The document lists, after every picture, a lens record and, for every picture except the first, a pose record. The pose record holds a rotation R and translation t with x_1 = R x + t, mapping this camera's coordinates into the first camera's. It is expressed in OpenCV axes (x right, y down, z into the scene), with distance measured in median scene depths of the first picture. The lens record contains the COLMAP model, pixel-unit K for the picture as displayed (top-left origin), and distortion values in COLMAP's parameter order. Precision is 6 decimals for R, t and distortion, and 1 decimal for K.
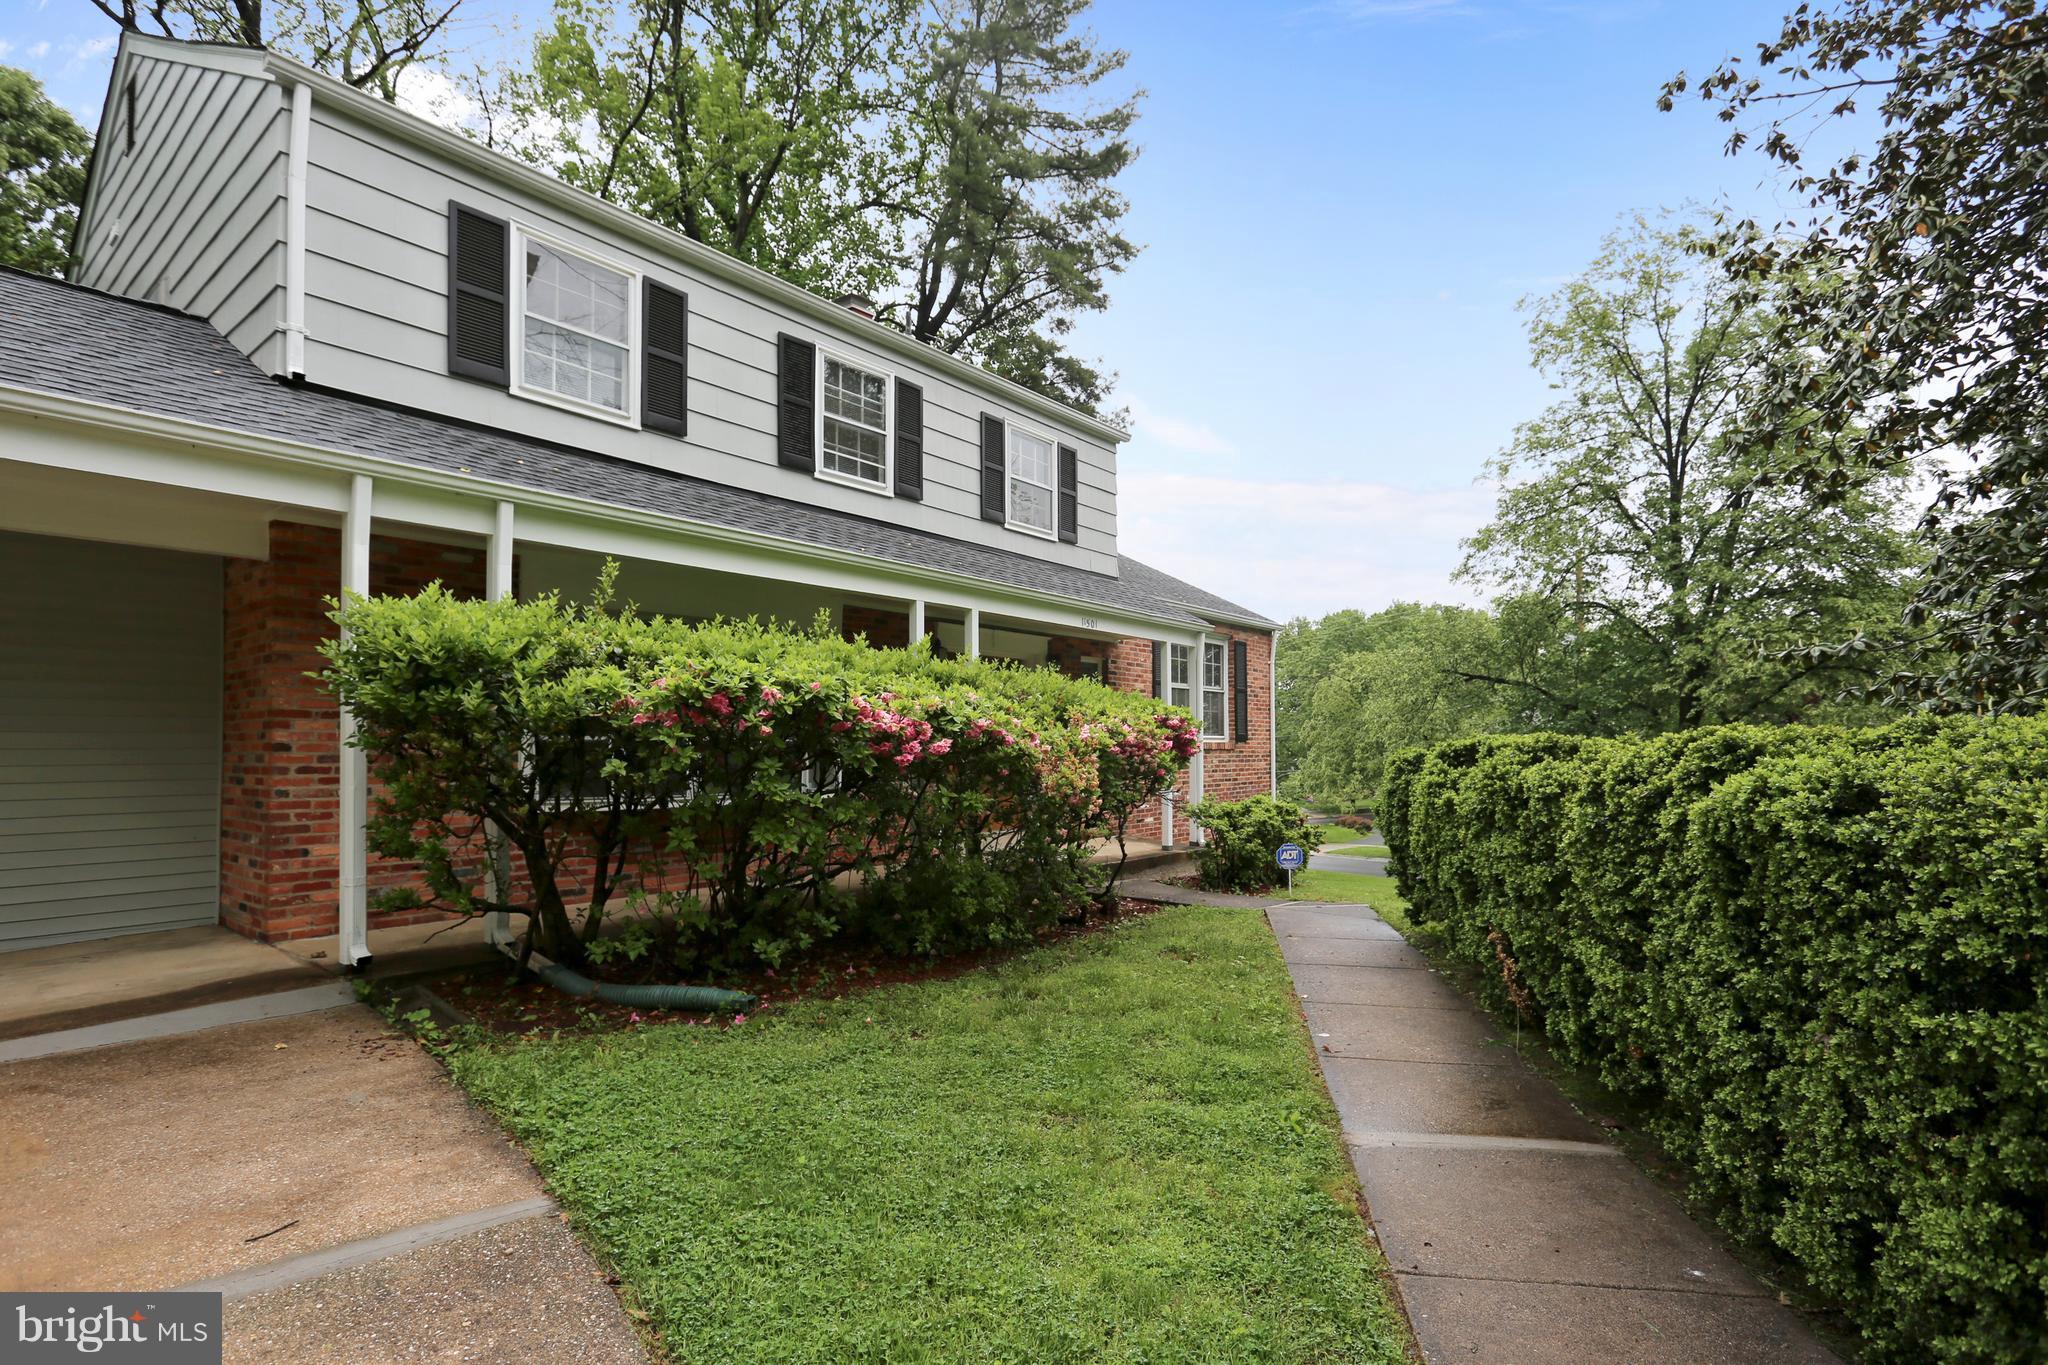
lens RADIAL K [[991.2, 0, 1030.7], [0, 991.2, 723.6], [0, 0, 1]] dist [-0.006660, 0.000529]
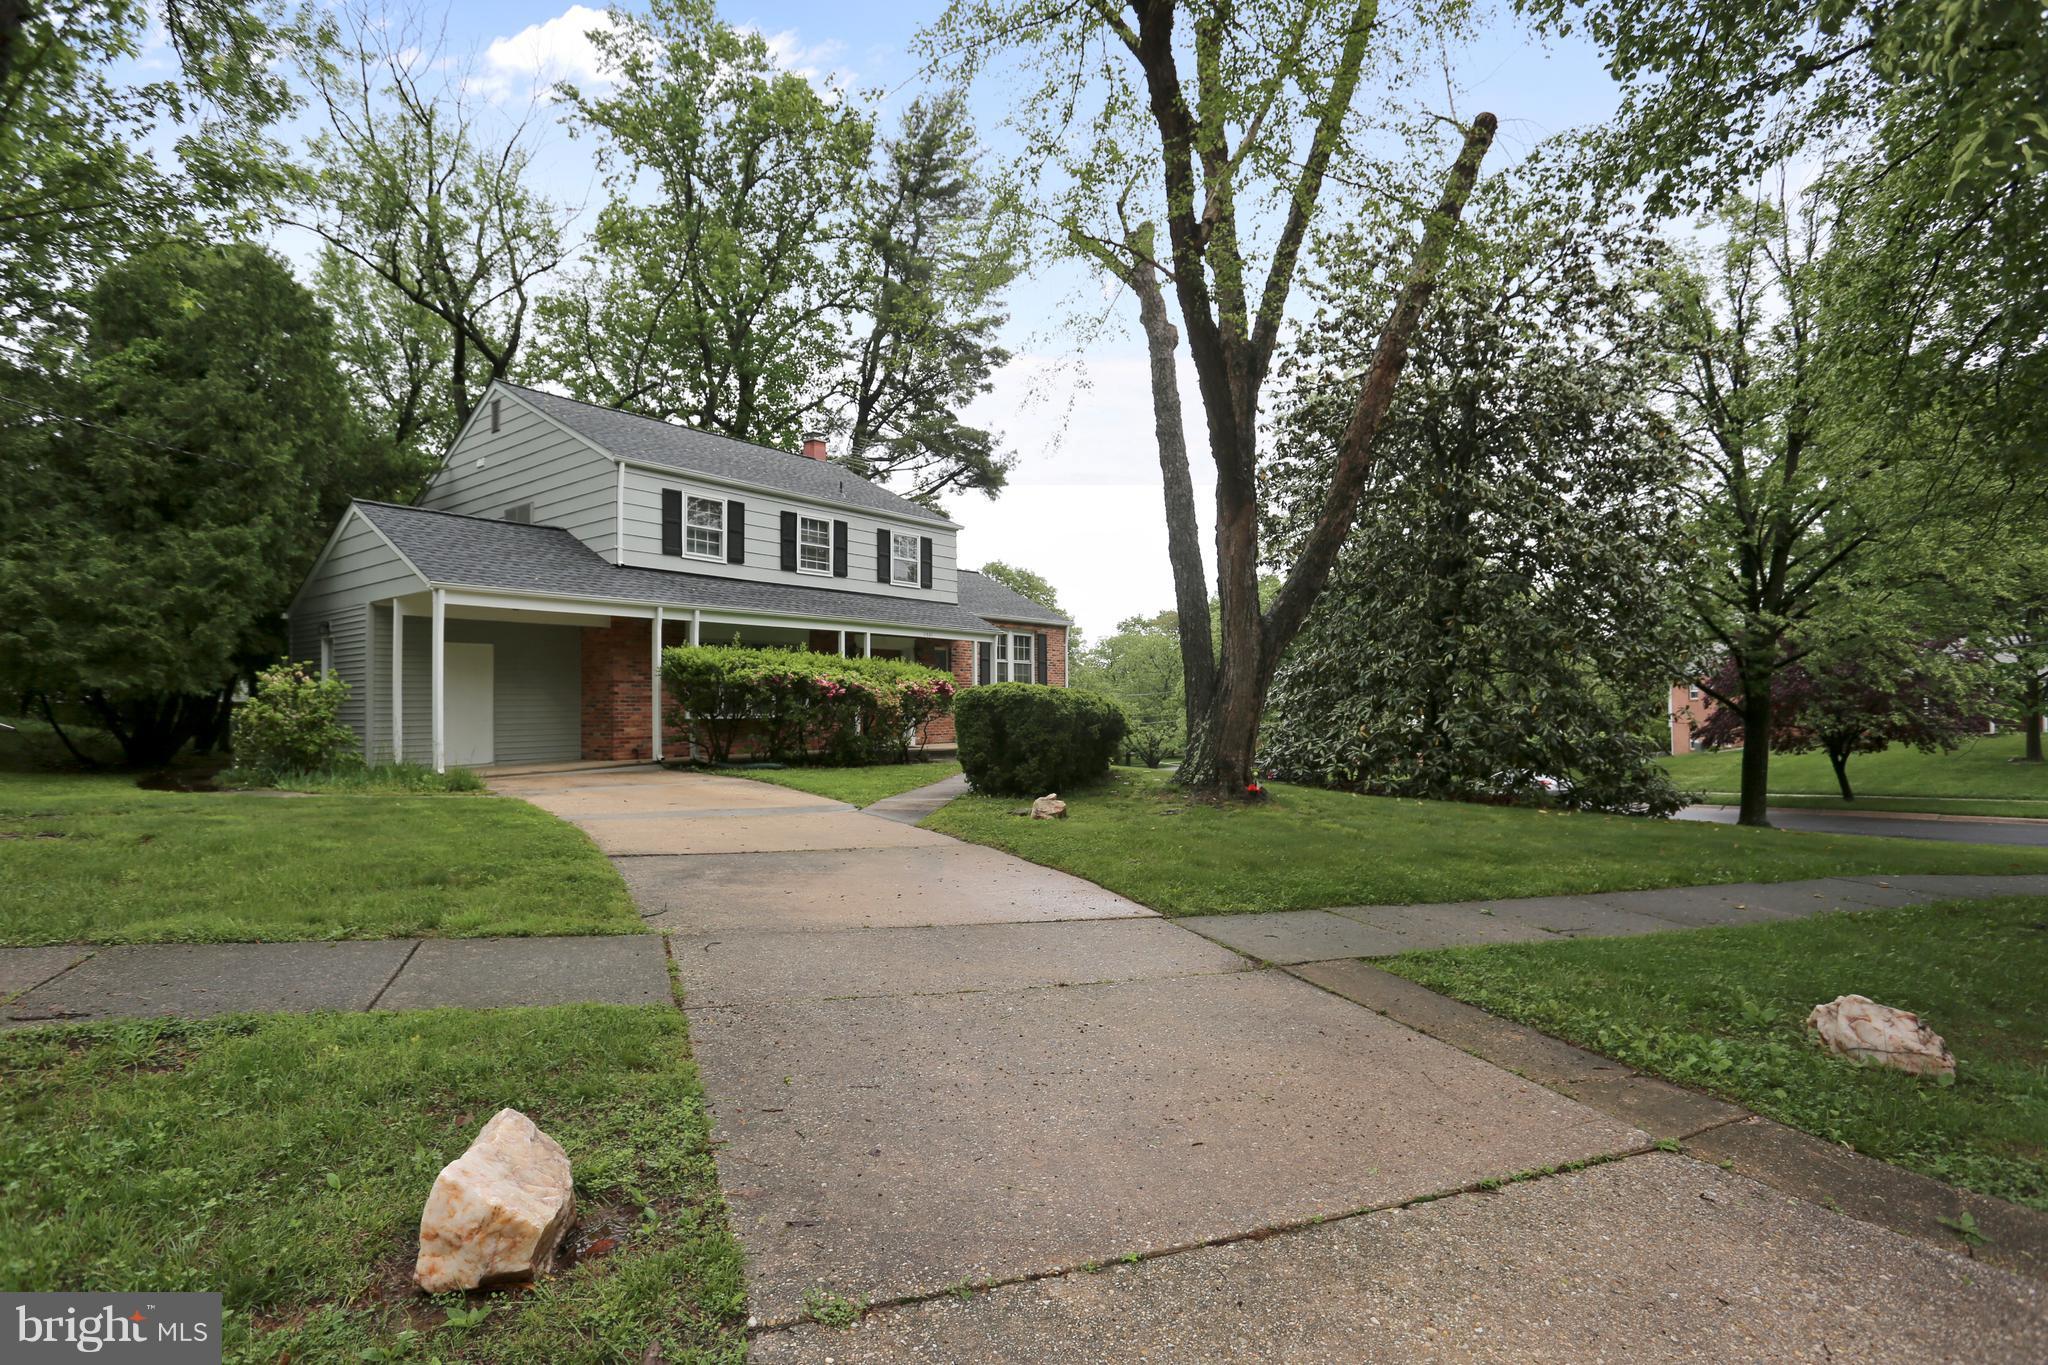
lens RADIAL K [[991.2, 0, 1017.8], [0, 991.2, 680.1], [0, 0, 1]] dist [-0.006660, 0.000529]
pose [[0.999717, -0.002605, 0.023656, 0.264718], [0.002611, 0.999997, -0.000200, -0.007184], [-0.023655, 0.000262, 0.999720, -1.457250]]
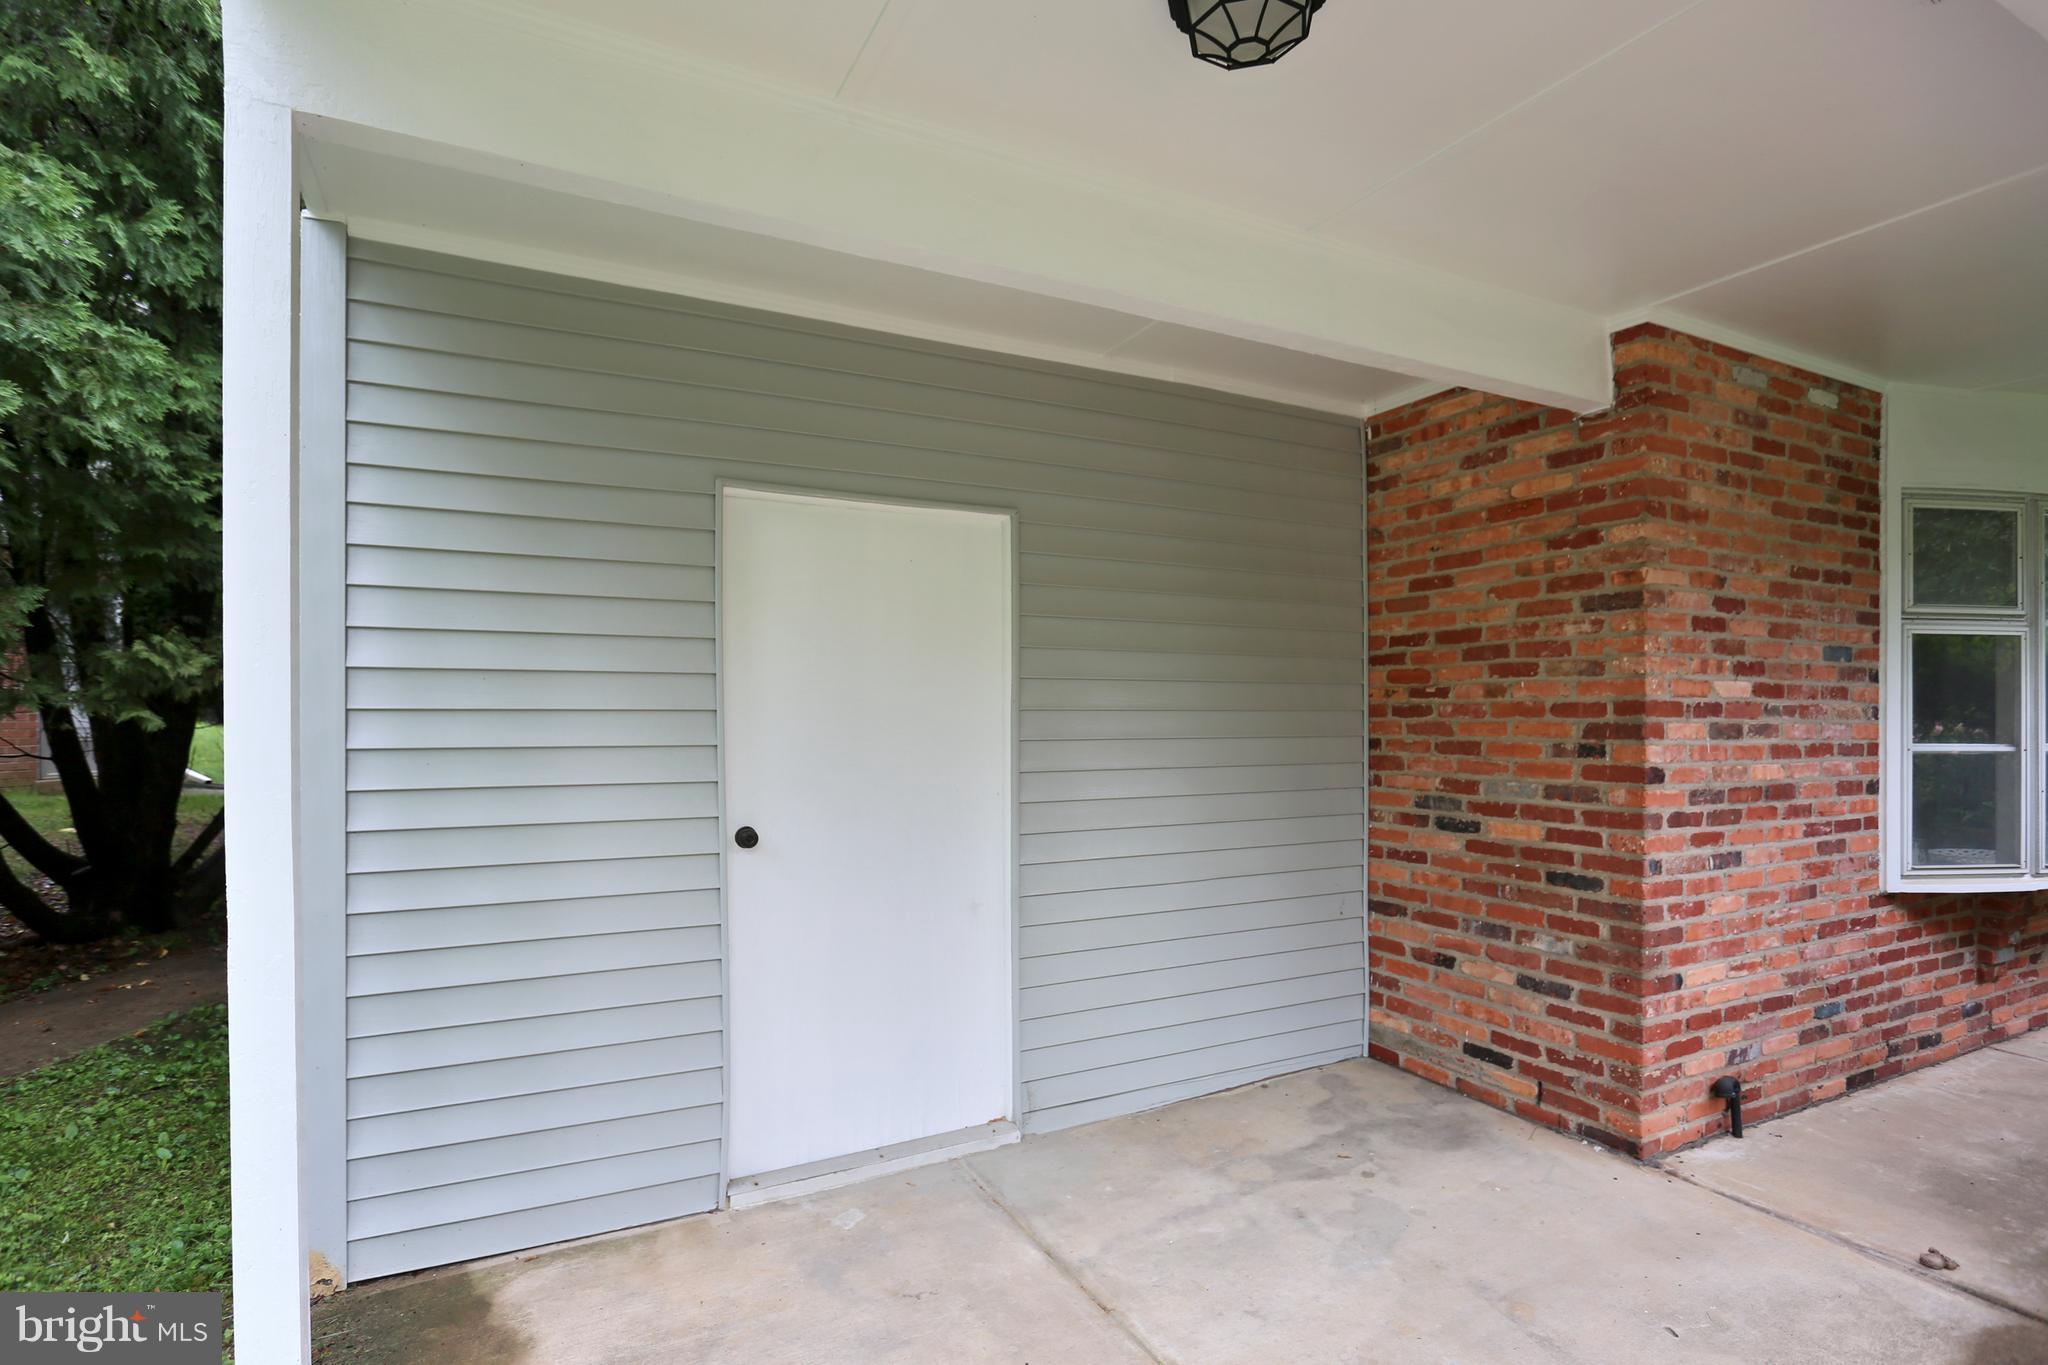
lens RADIAL K [[991.2, 0, 999.7], [0, 991.2, 720.5], [0, 0, 1]] dist [-0.006660, 0.000529]
pose [[0.913035, 0.006947, -0.407823, -0.643142], [0.004362, 0.999631, 0.026793, -0.014451], [0.407858, -0.026241, 0.912668, 0.300857]]
